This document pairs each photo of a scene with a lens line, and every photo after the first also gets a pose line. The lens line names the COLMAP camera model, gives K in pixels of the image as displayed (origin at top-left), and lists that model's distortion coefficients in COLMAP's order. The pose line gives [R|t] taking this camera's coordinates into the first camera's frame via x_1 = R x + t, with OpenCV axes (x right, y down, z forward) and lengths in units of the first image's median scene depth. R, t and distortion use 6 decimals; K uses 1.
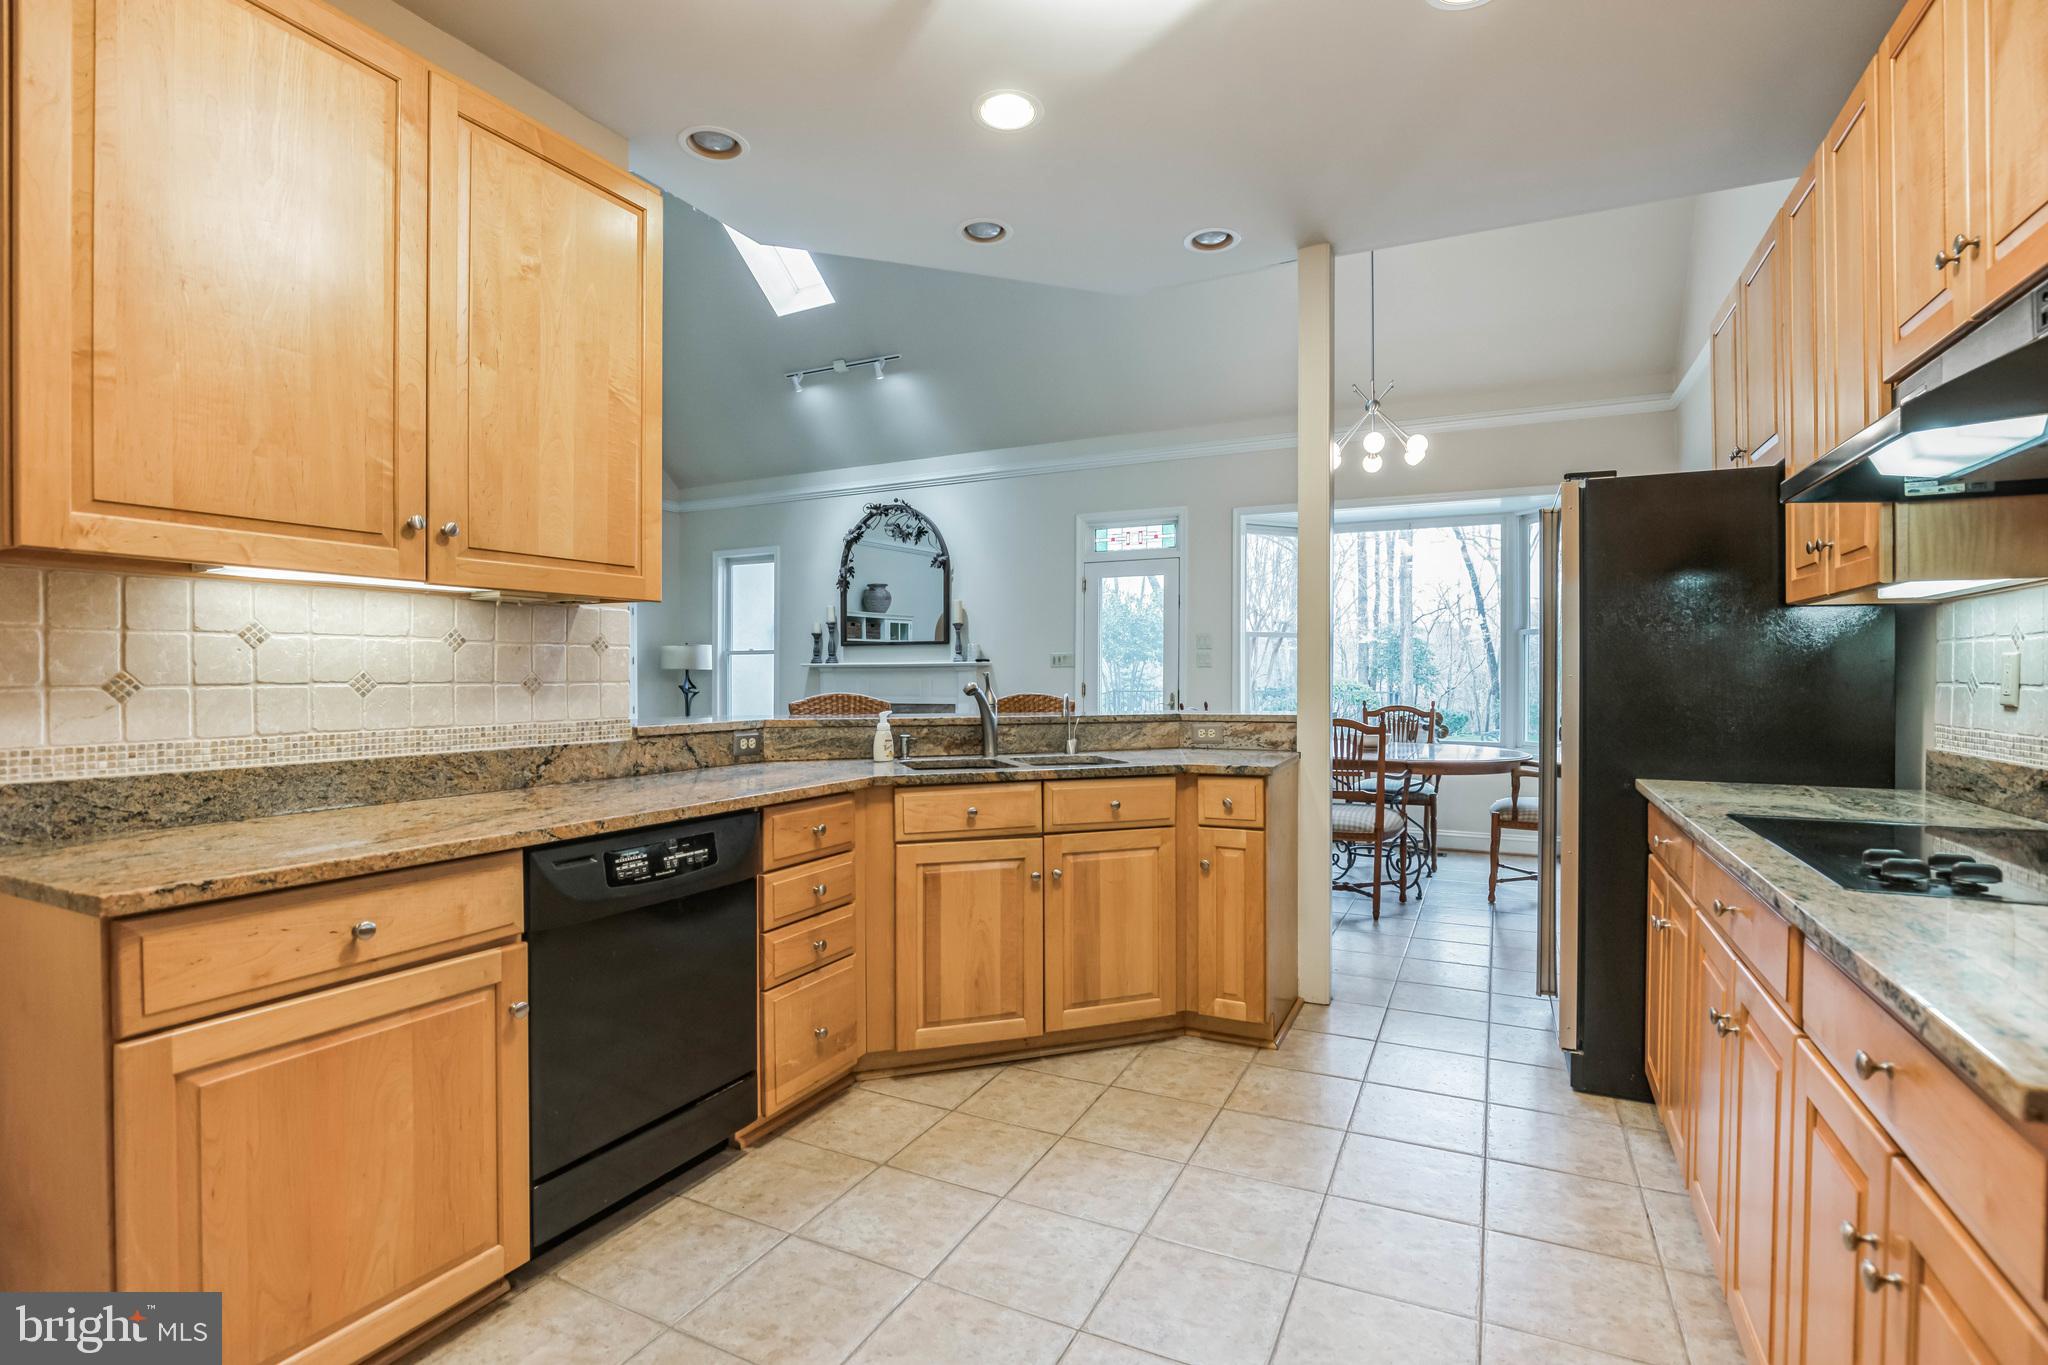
lens RADIAL K [[944.3, 0, 1005.8], [0, 944.3, 678.2], [0, 0, 1]] dist [-0.036773, 0.005122]
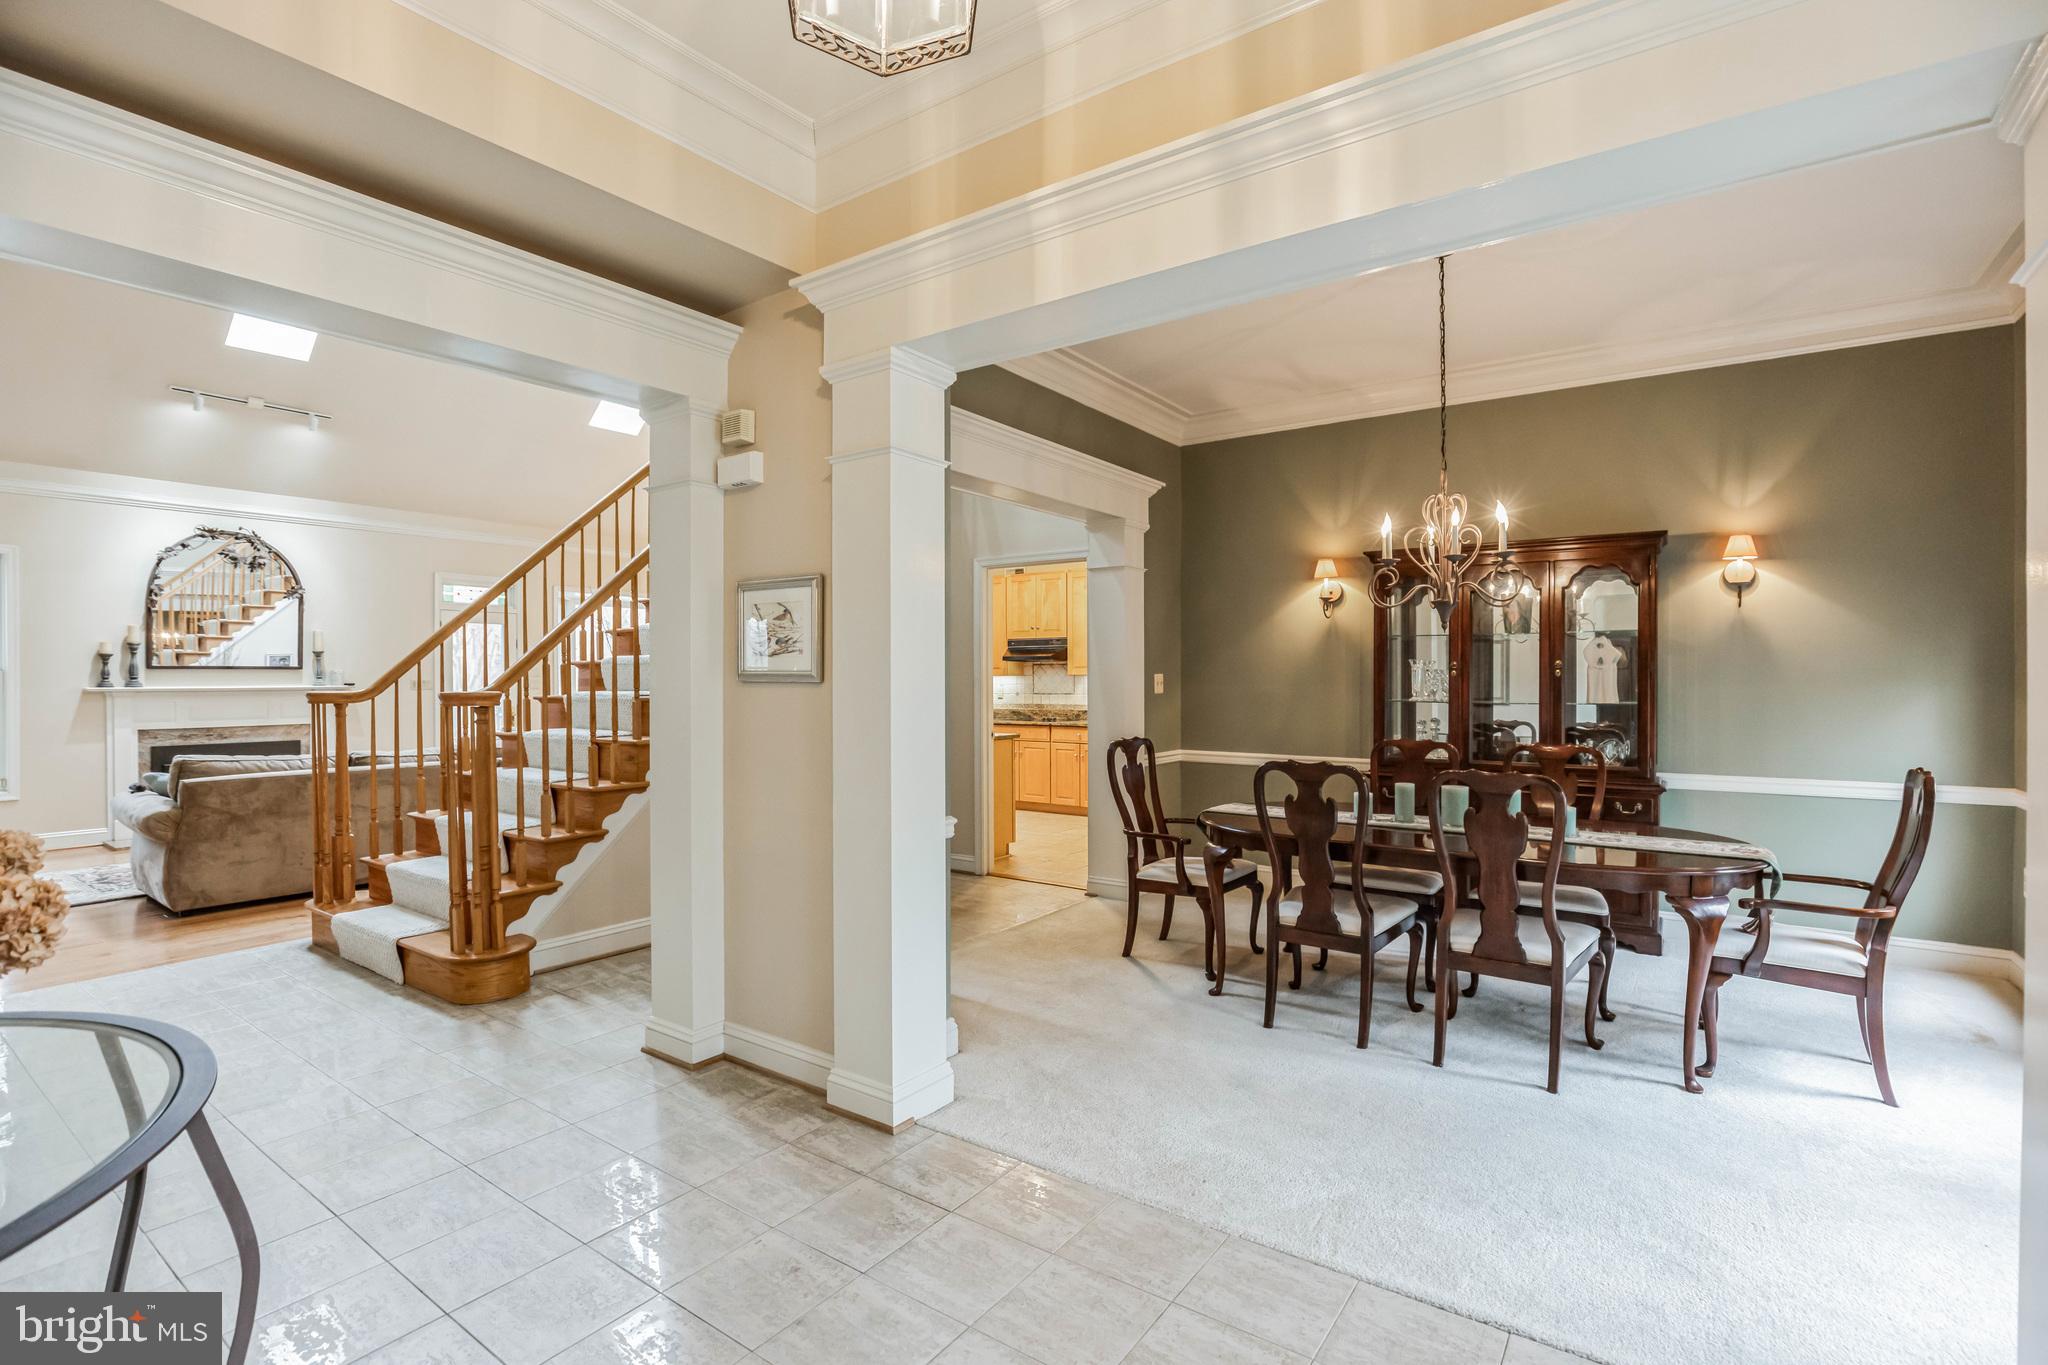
lens RADIAL K [[944.3, 0, 1026.1], [0, 944.3, 680.2], [0, 0, 1]] dist [-0.036773, 0.005122]
pose [[0.127852, -0.002127, 0.991791, -2.855033], [0.008729, 0.999961, 0.001019, -0.049038], [-0.991755, 0.008527, 0.127865, 0.080822]]
